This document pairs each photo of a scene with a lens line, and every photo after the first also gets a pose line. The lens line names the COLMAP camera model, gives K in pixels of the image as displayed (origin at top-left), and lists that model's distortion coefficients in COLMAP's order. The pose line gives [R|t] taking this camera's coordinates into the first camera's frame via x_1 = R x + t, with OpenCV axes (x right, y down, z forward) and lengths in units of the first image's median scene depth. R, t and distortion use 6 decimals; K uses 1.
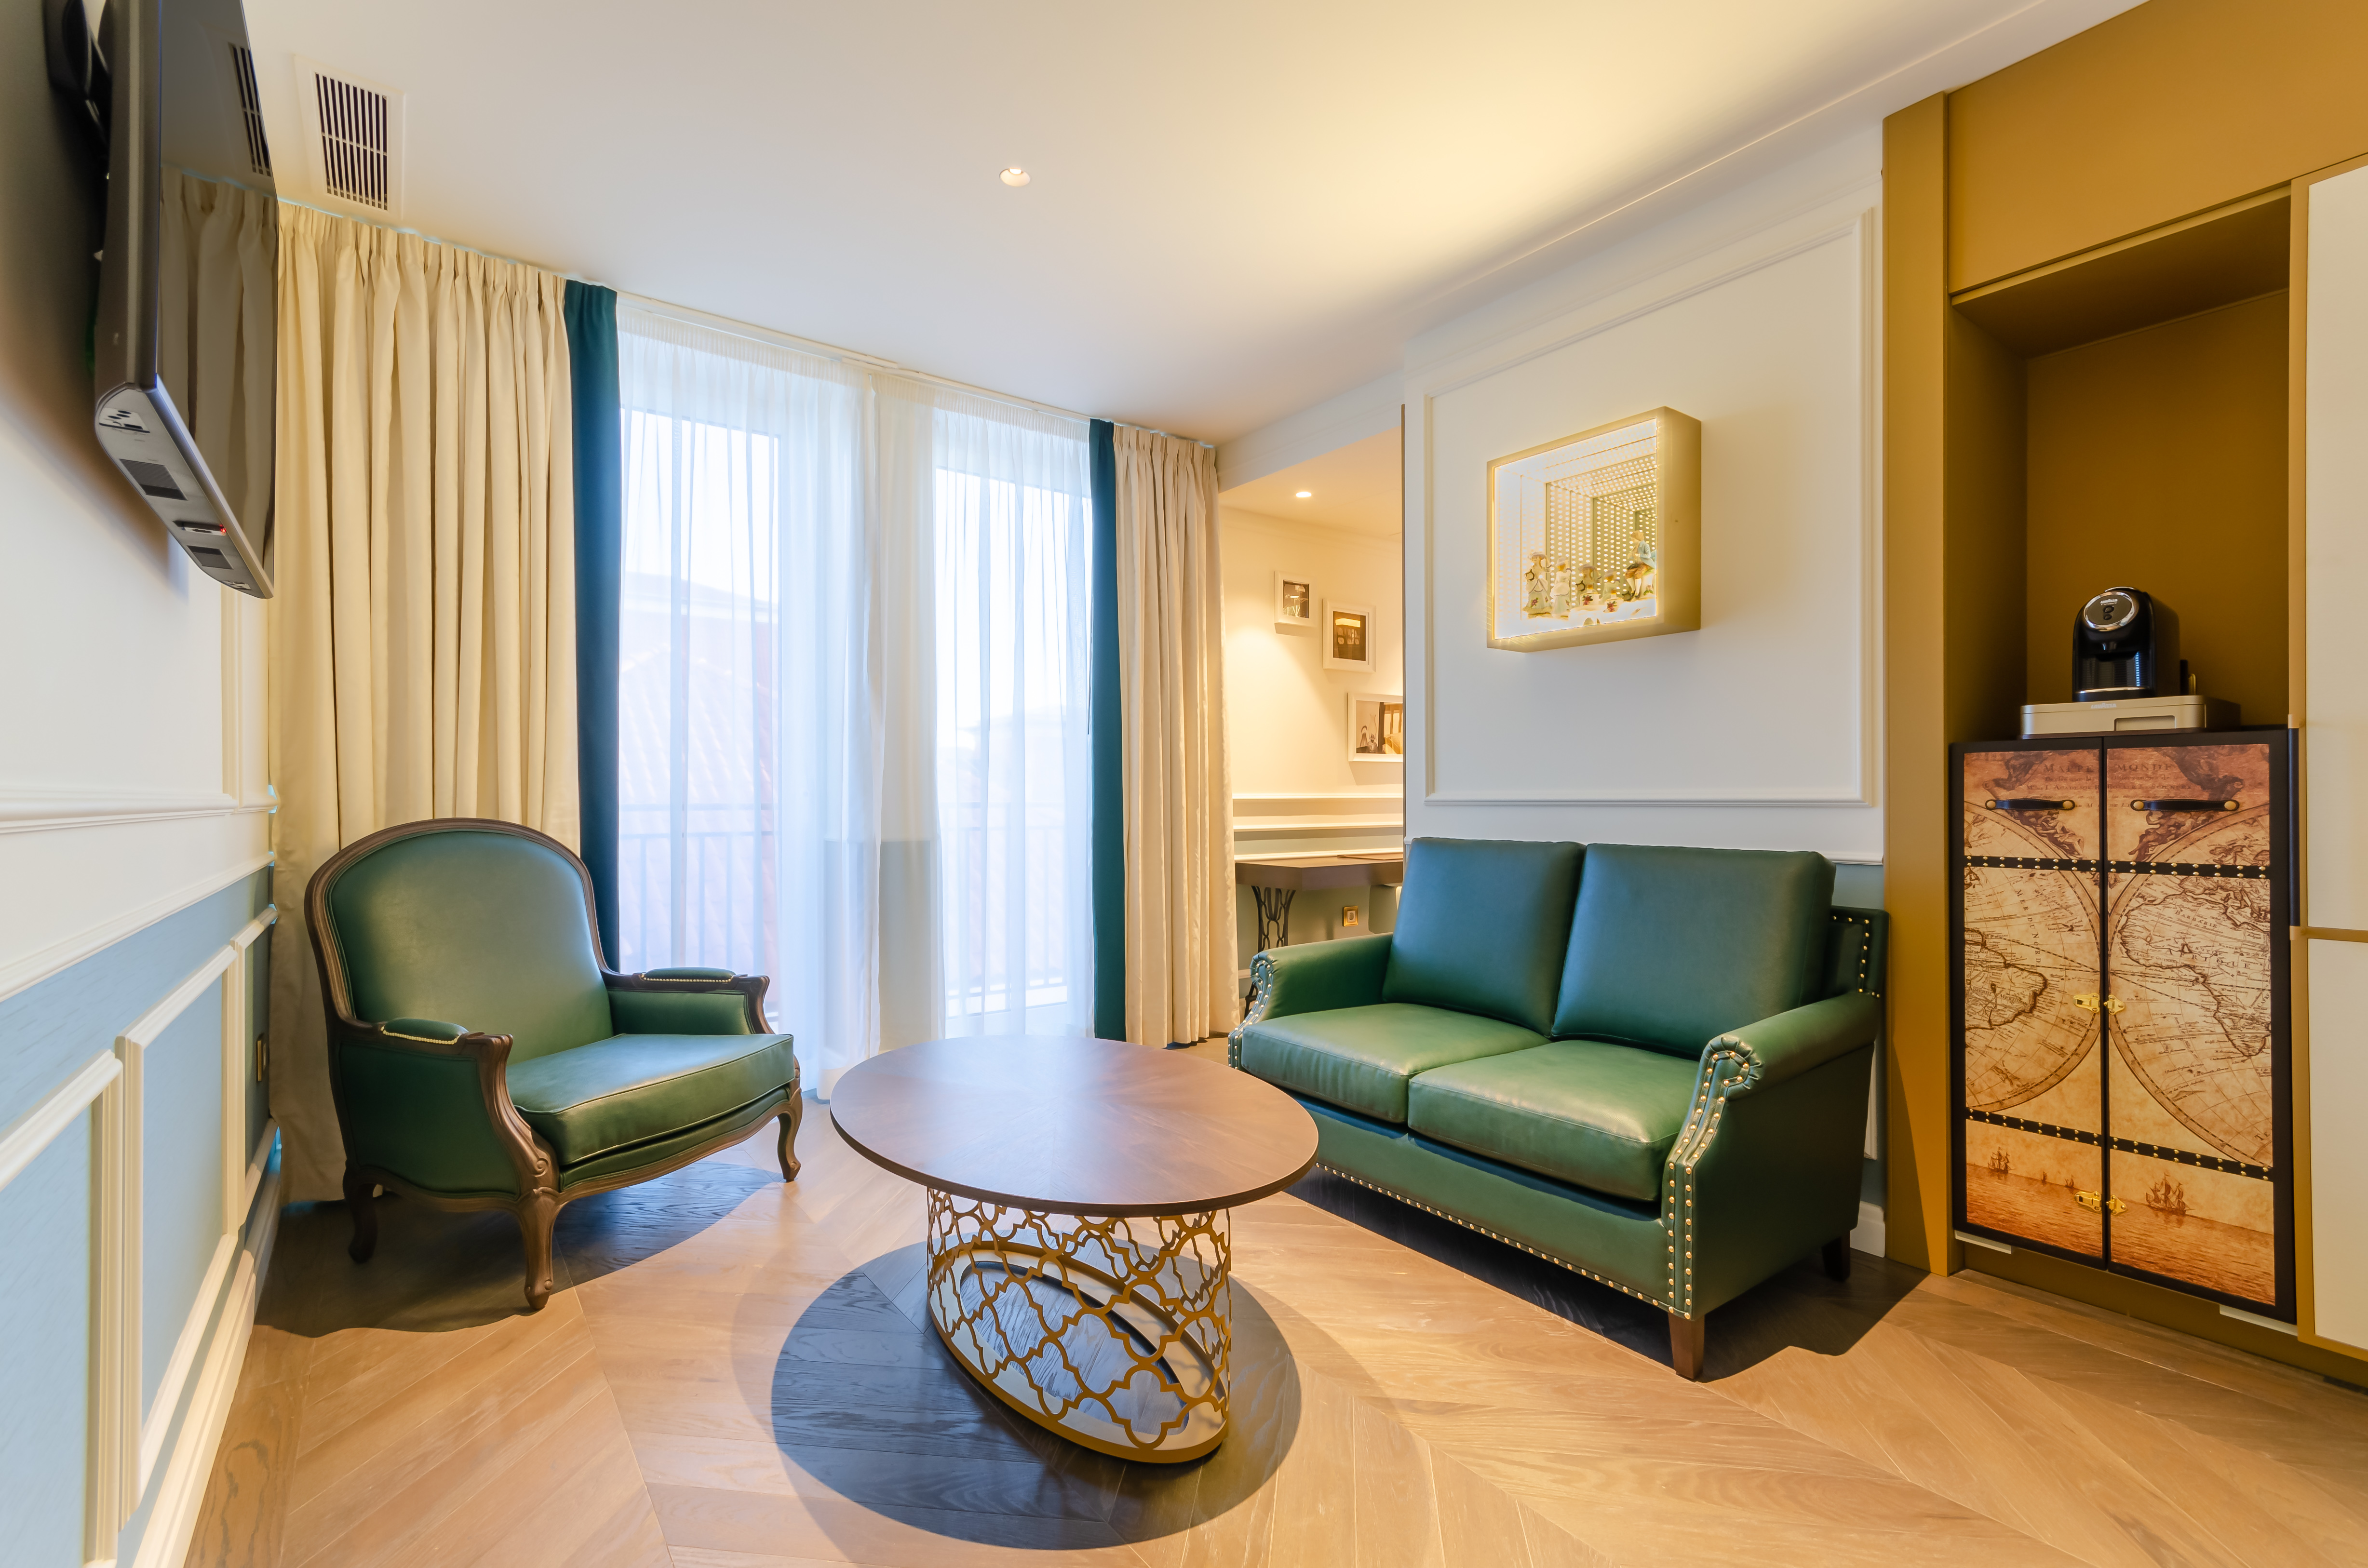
lens RADIAL K [[1056.5, 0, 1185.8], [0, 1056.5, 793.0], [0, 0, 1]] dist [0.010882, 0.000470]
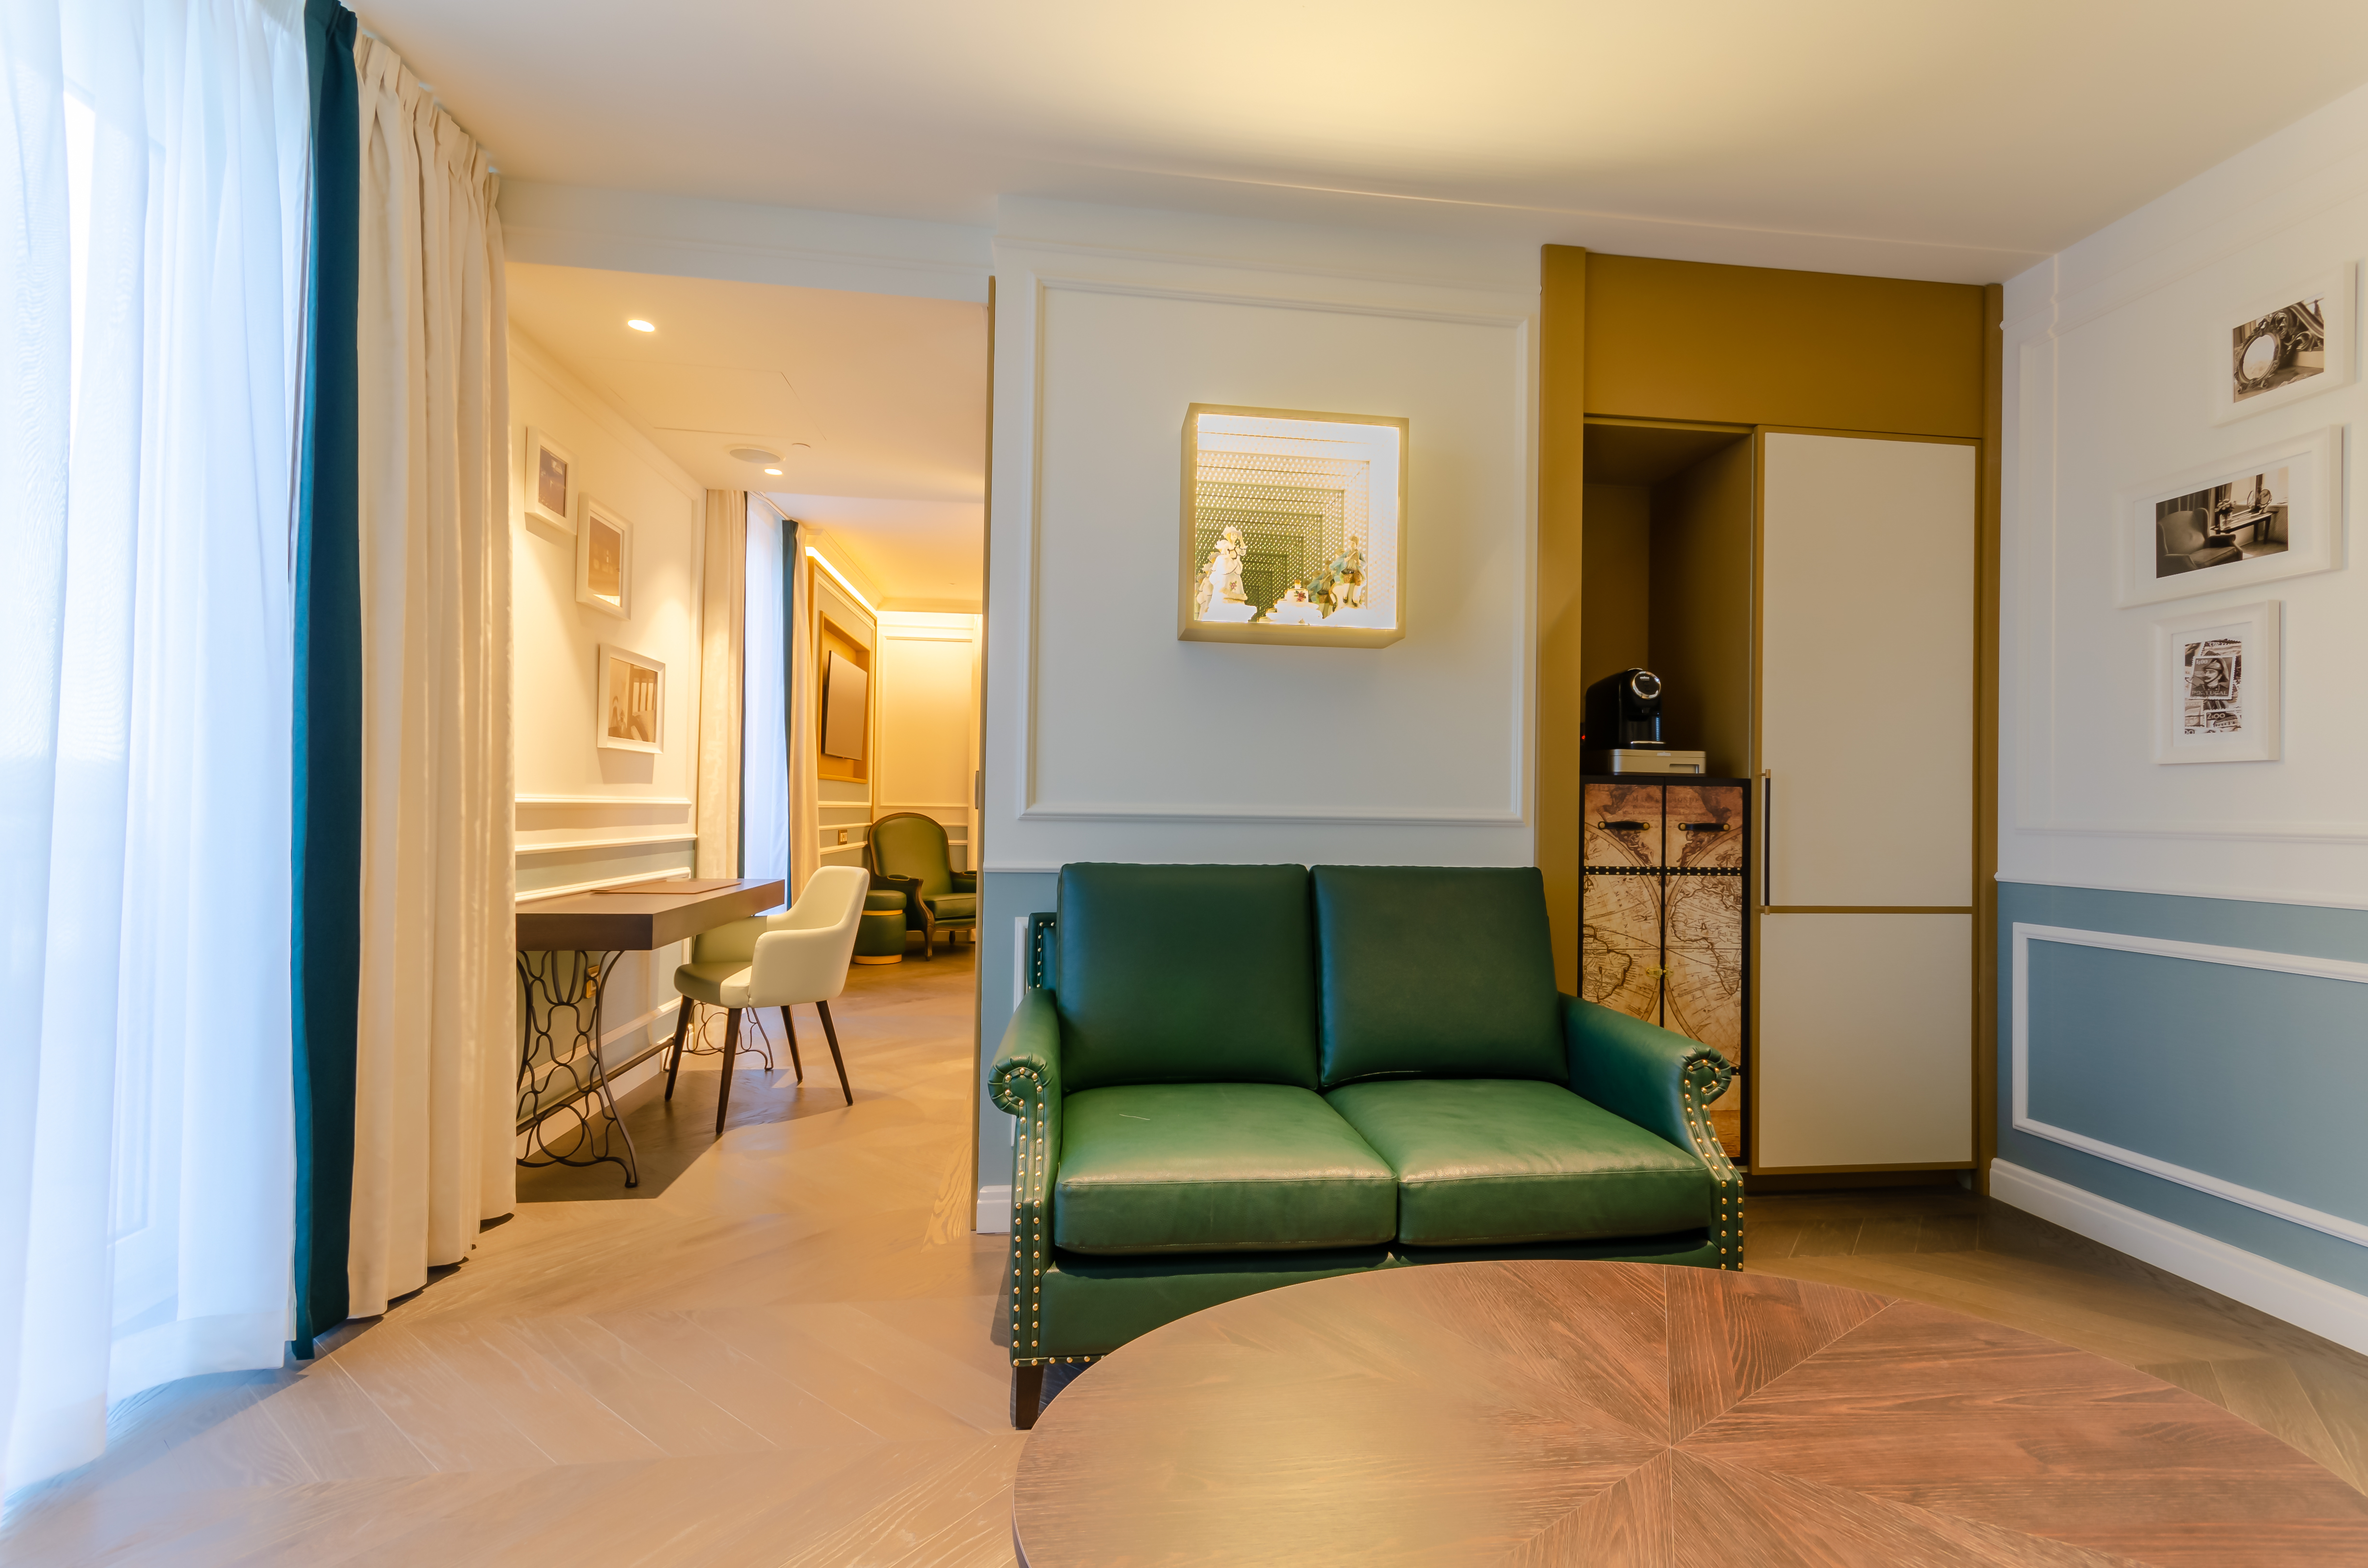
lens RADIAL K [[1056.5, 0, 1190.7], [0, 1056.5, 797.8], [0, 0, 1]] dist [0.010882, 0.000470]
pose [[0.474389, 0.023201, 0.880009, -0.625828], [-0.021800, 0.999656, -0.014603, 0.007762], [-0.880045, -0.012257, 0.474732, 0.884743]]
